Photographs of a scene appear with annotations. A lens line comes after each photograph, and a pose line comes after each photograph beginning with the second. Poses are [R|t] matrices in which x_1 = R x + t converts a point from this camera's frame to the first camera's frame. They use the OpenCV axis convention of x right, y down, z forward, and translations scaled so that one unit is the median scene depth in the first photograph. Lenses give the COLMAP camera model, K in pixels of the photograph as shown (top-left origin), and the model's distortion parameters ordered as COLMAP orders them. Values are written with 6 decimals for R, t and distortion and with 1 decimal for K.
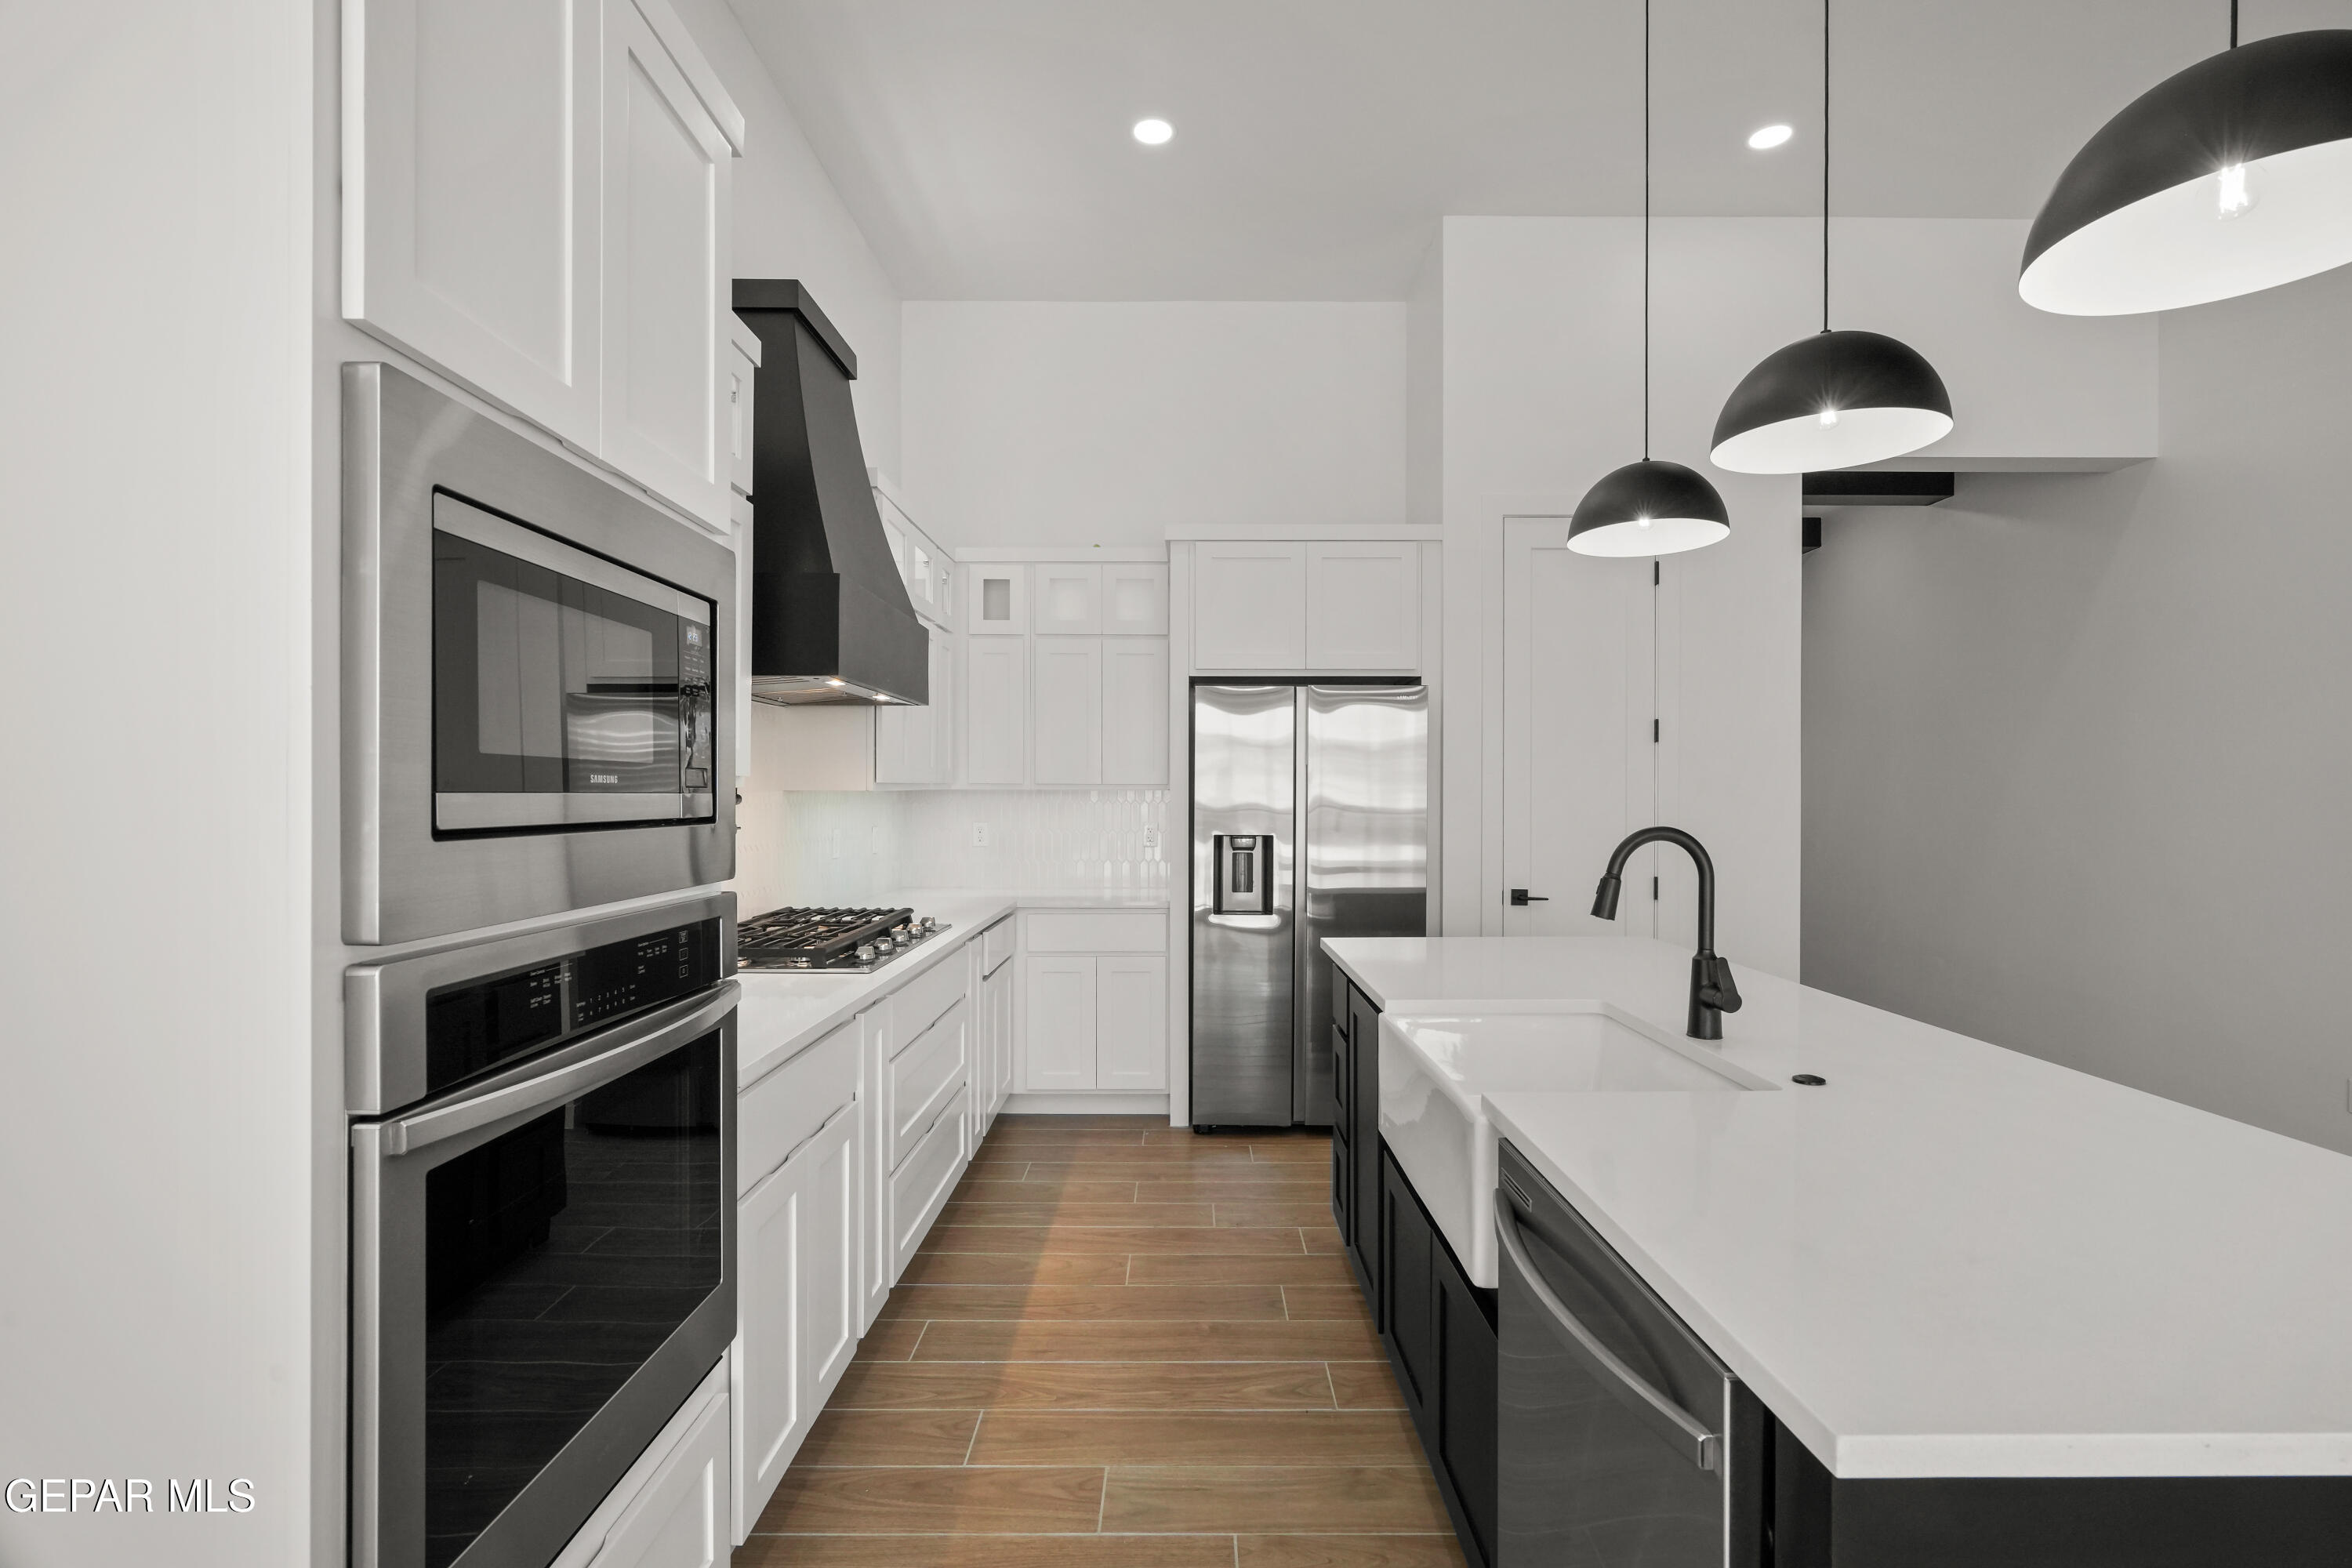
lens RADIAL K [[1059.5, 0, 1189.0], [0, 1059.5, 795.7], [0, 0, 1]] dist [-0.010272, 0.005309]
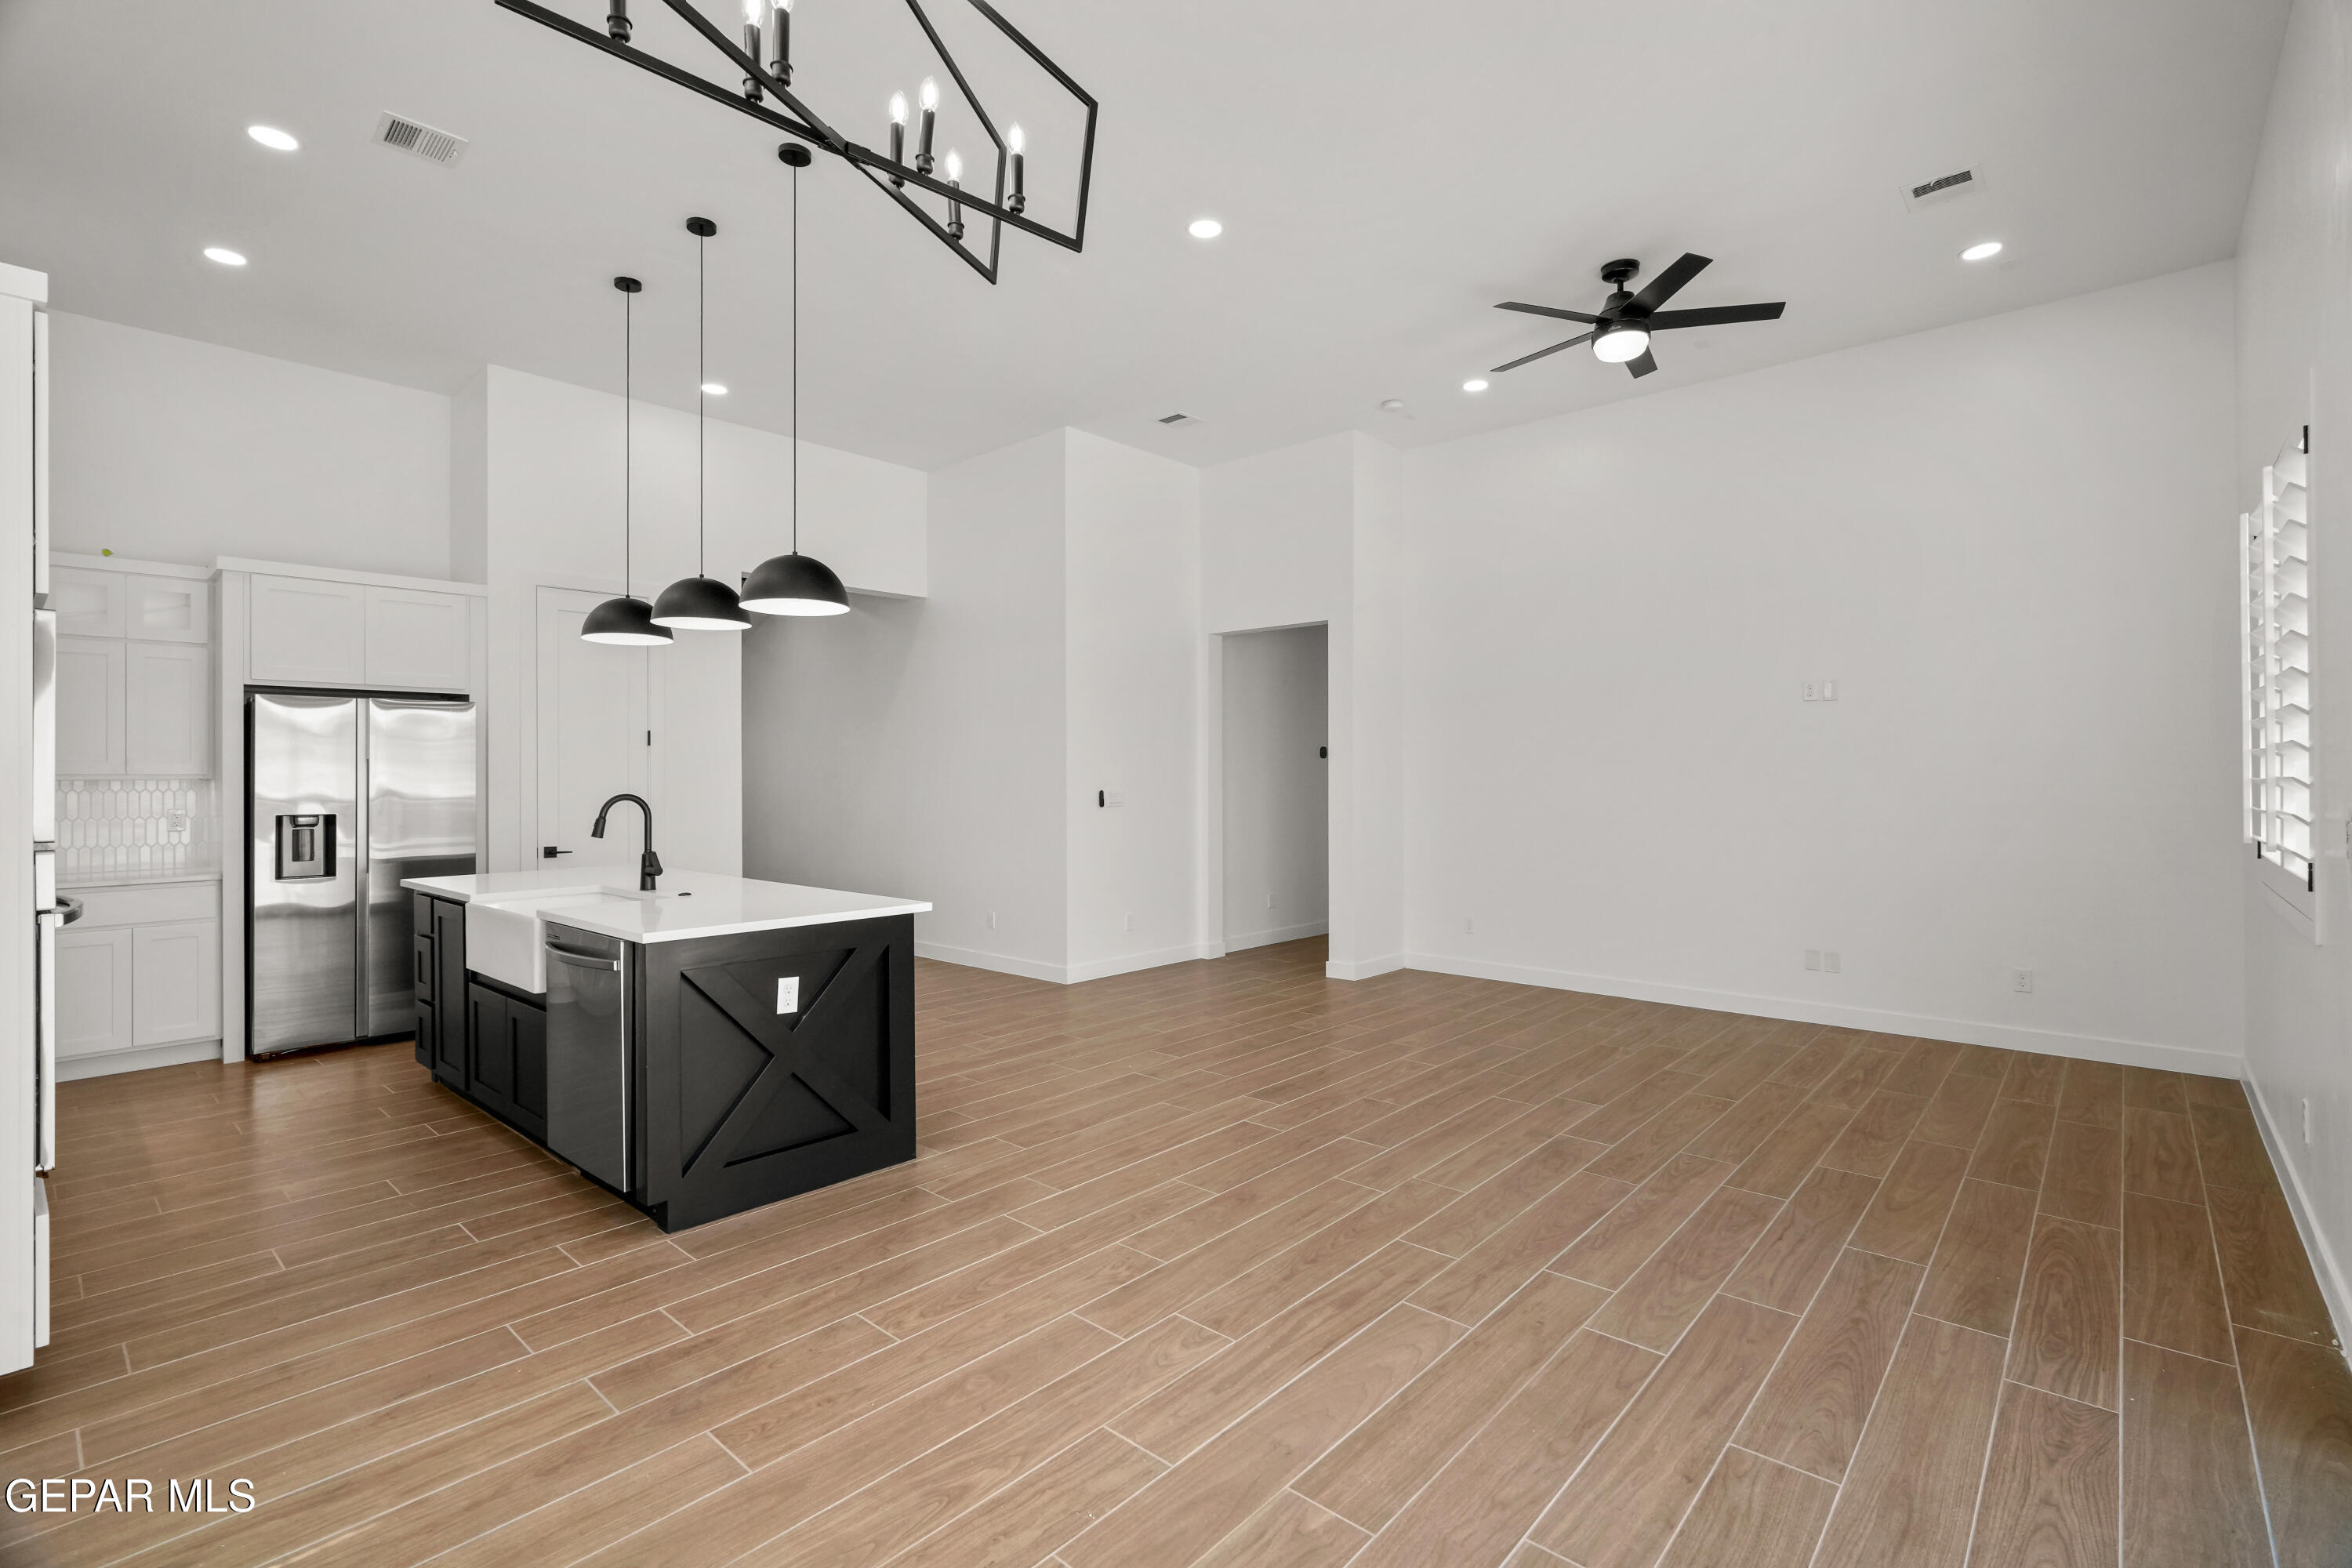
lens RADIAL K [[1059.5, 0, 1181.6], [0, 1059.5, 769.4], [0, 0, 1]] dist [-0.010272, 0.005309]
pose [[0.661874, -0.001108, 0.749615, -0.317766], [0.010434, 0.999916, -0.007735, 0.006551], [-0.749543, 0.012941, 0.661829, -0.966786]]
